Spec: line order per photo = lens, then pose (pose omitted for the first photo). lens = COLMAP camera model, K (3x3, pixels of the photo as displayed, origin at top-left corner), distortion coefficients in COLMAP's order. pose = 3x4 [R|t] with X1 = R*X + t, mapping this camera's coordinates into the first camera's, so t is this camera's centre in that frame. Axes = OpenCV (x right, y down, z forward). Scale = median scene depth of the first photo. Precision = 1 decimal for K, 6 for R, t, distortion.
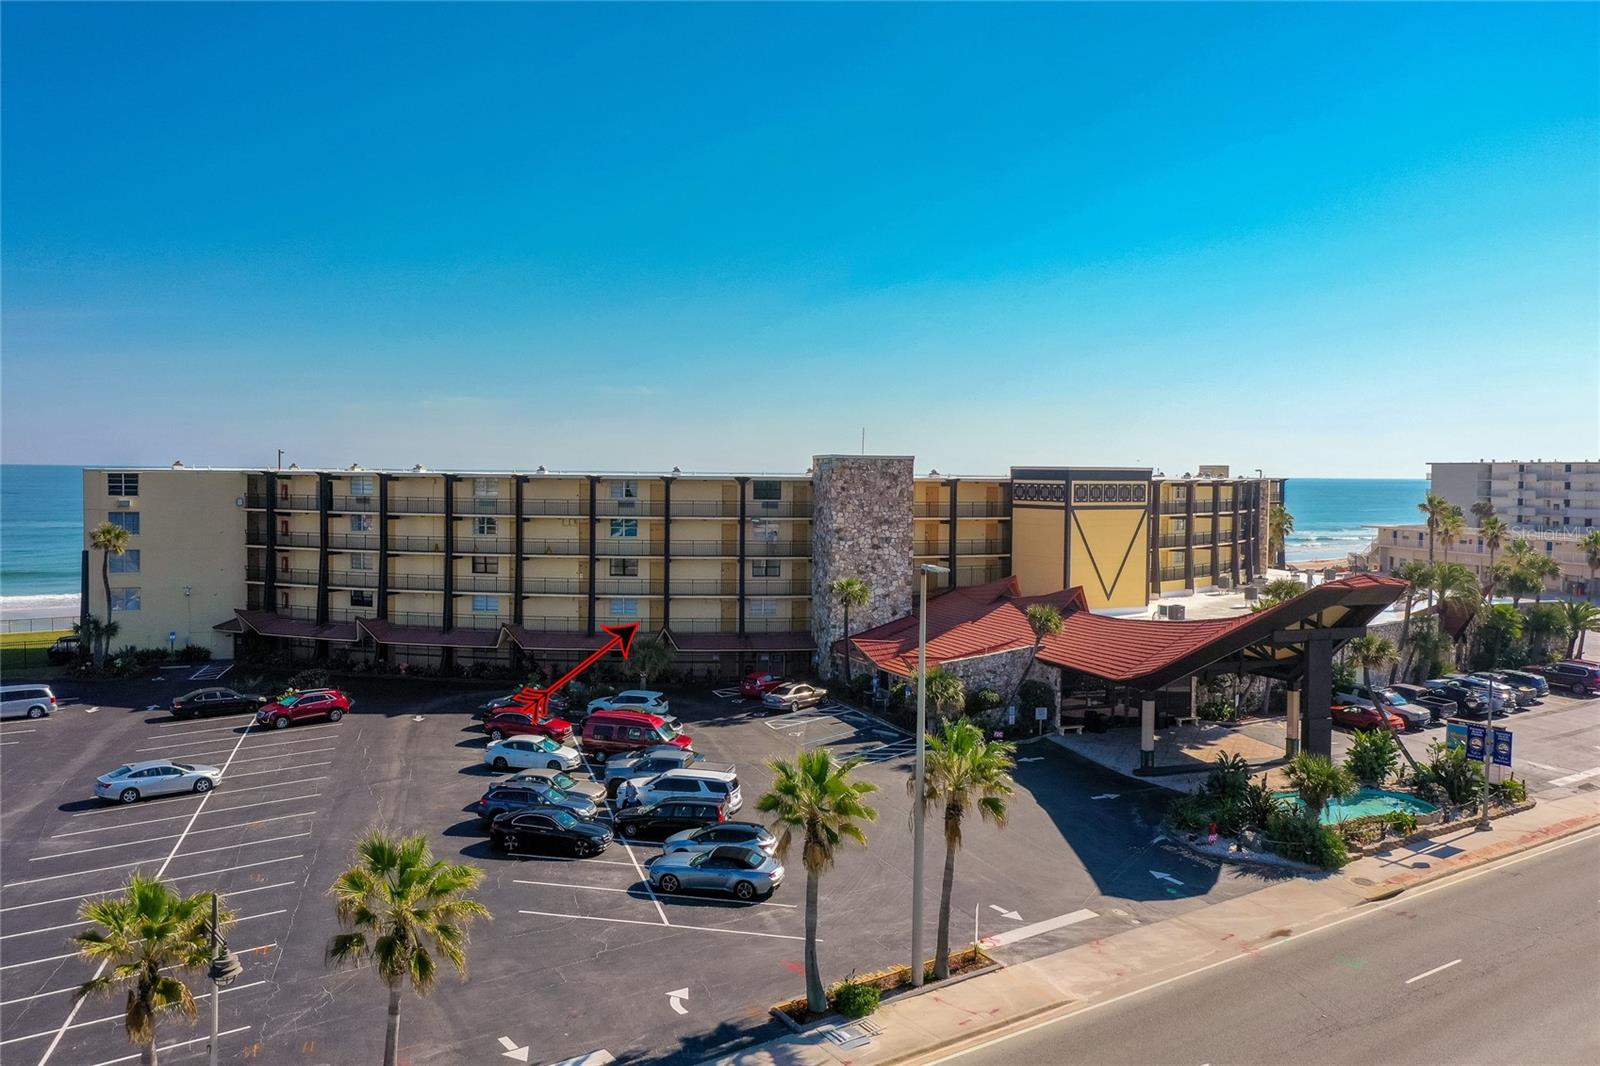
lens RADIAL K [[1362.7, 0, 846.8], [0, 1362.7, 492.6], [0, 0, 1]] dist [0.017892, 0.038316]
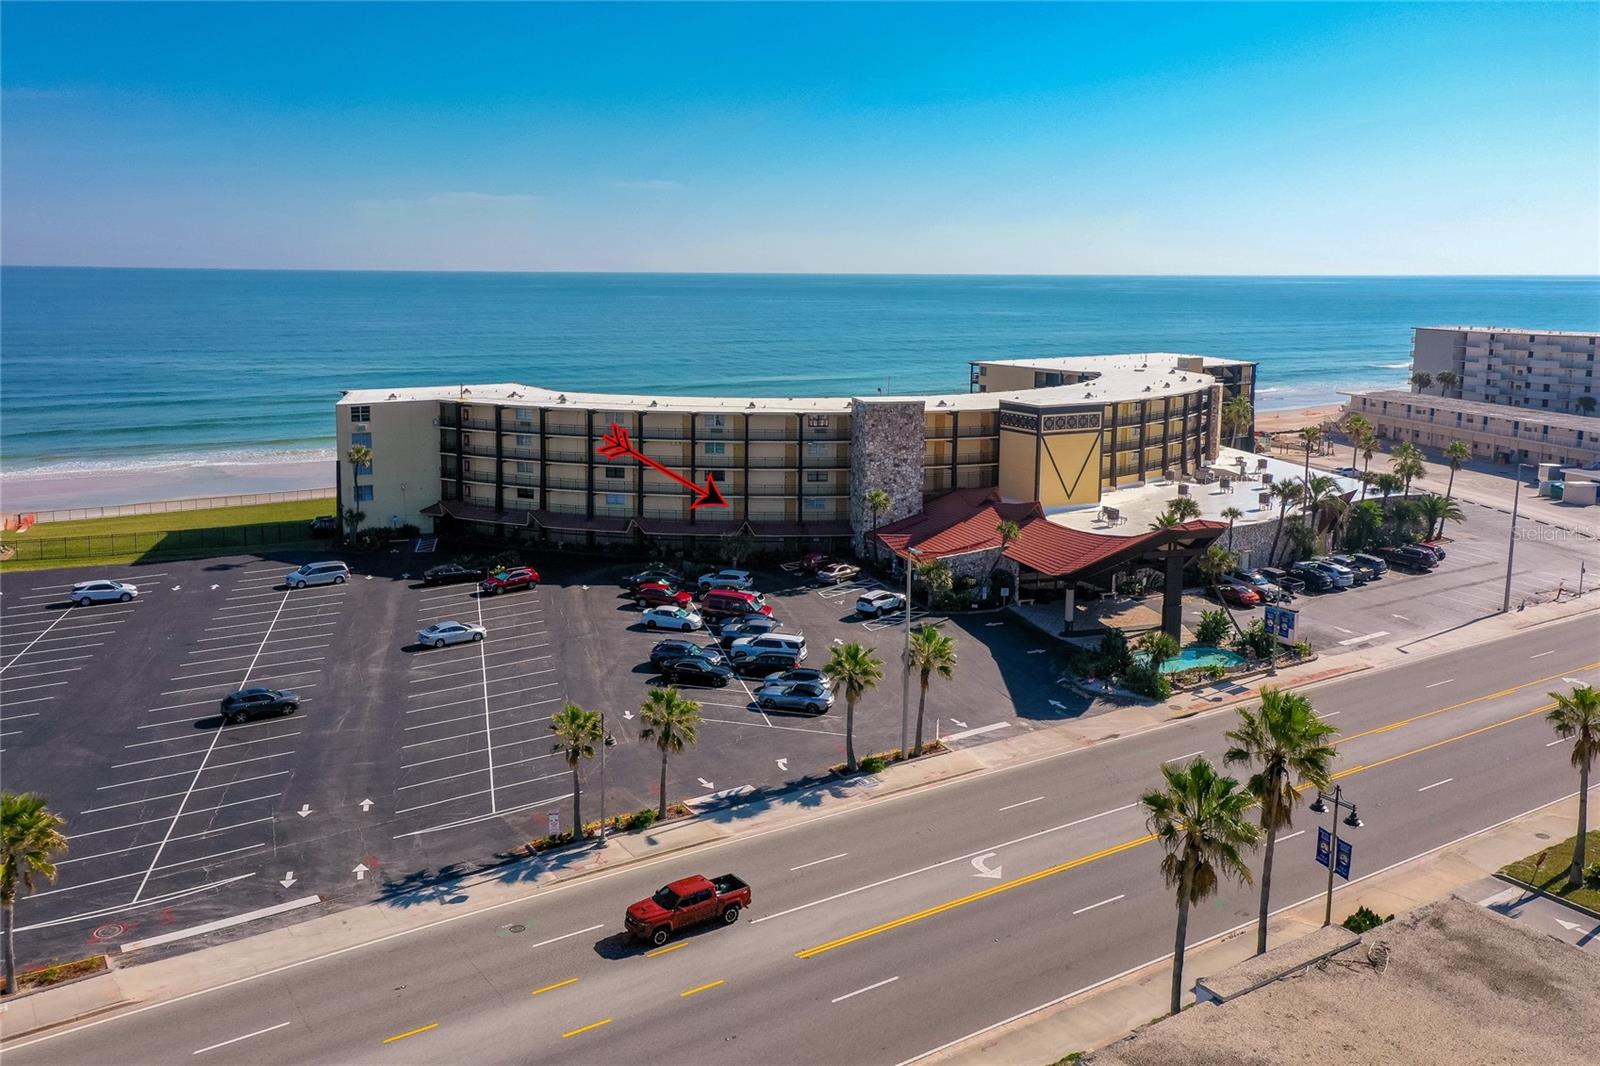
lens RADIAL K [[1362.7, 0, 794.1], [0, 1362.7, 528.0], [0, 0, 1]] dist [0.017892, 0.038316]
pose [[0.997786, 0.007312, -0.066103, 0.010595], [0.003718, 0.986250, 0.165220, -0.144105], [0.066402, -0.165100, 0.984039, -0.437778]]
